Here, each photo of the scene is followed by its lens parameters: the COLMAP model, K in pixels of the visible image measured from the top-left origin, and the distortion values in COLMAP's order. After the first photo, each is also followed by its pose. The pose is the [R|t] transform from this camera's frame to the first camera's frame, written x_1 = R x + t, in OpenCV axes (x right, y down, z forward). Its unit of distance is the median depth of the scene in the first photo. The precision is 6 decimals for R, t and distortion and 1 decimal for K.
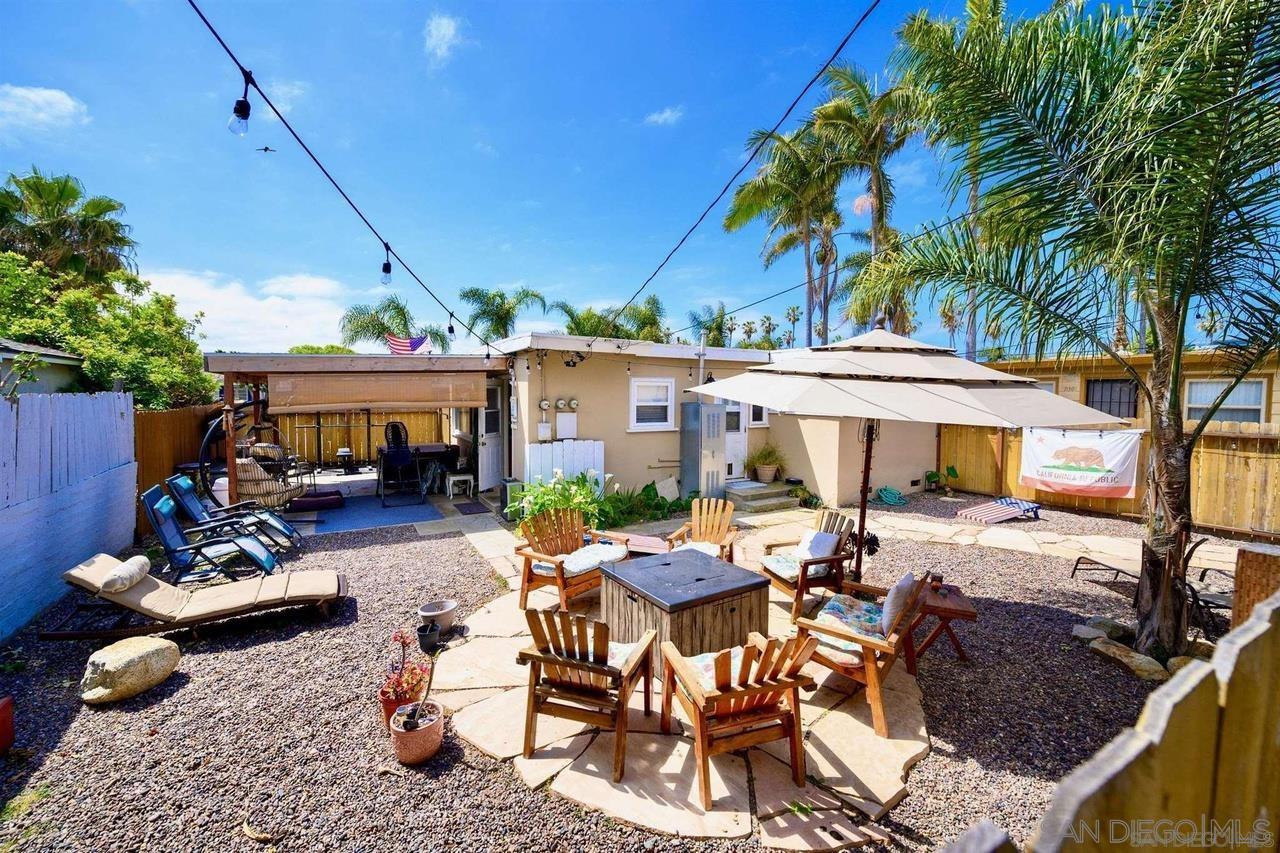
lens RADIAL K [[536.4, 0, 642.1], [0, 536.4, 421.9], [0, 0, 1]] dist [-0.004227, -0.000776]
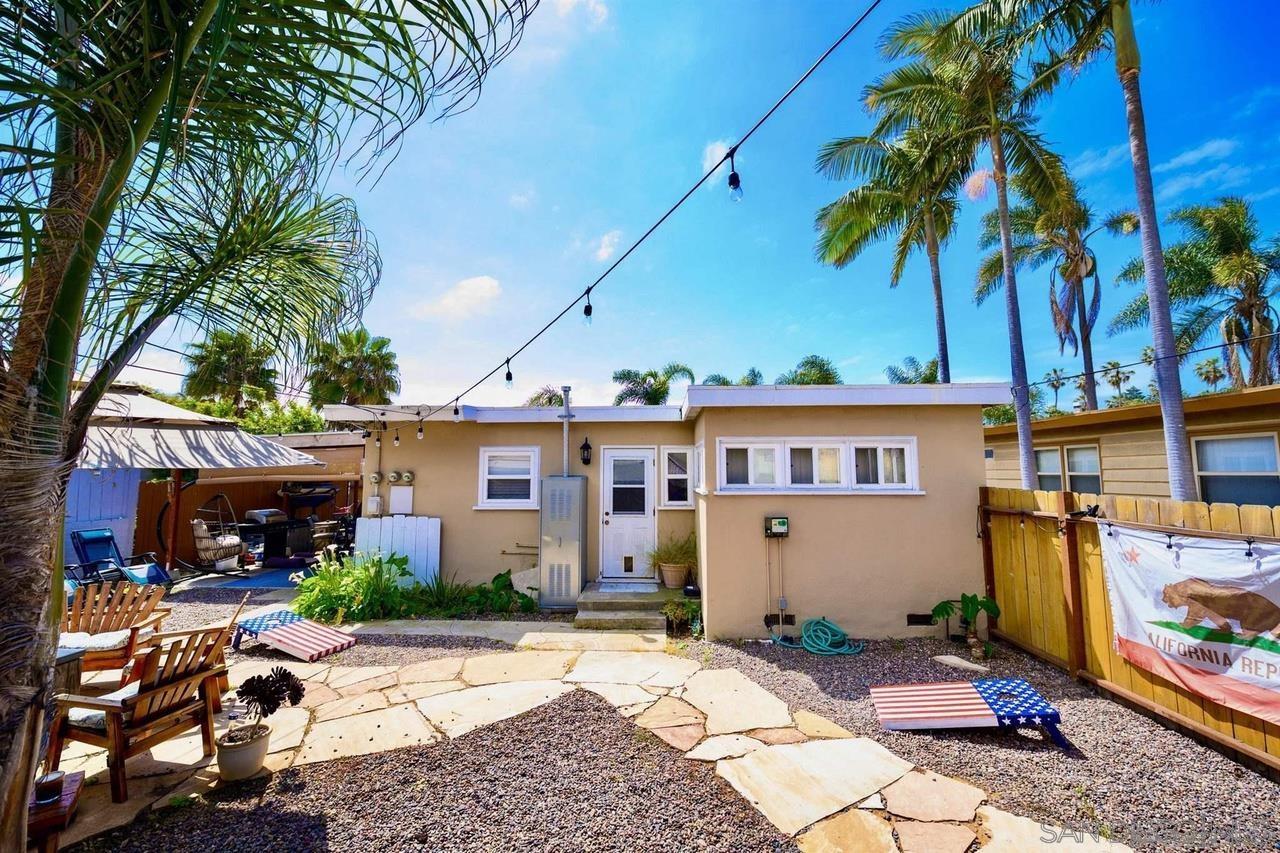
lens RADIAL K [[530.2, 0, 643.8], [0, 530.2, 422.5], [0, 0, 1]] dist [-0.004952, -0.000378]
pose [[0.833831, -0.058234, -0.548940, 0.653164], [-0.022365, 0.990040, -0.139000, -0.007052], [0.551567, 0.128180, 0.824223, 0.403684]]
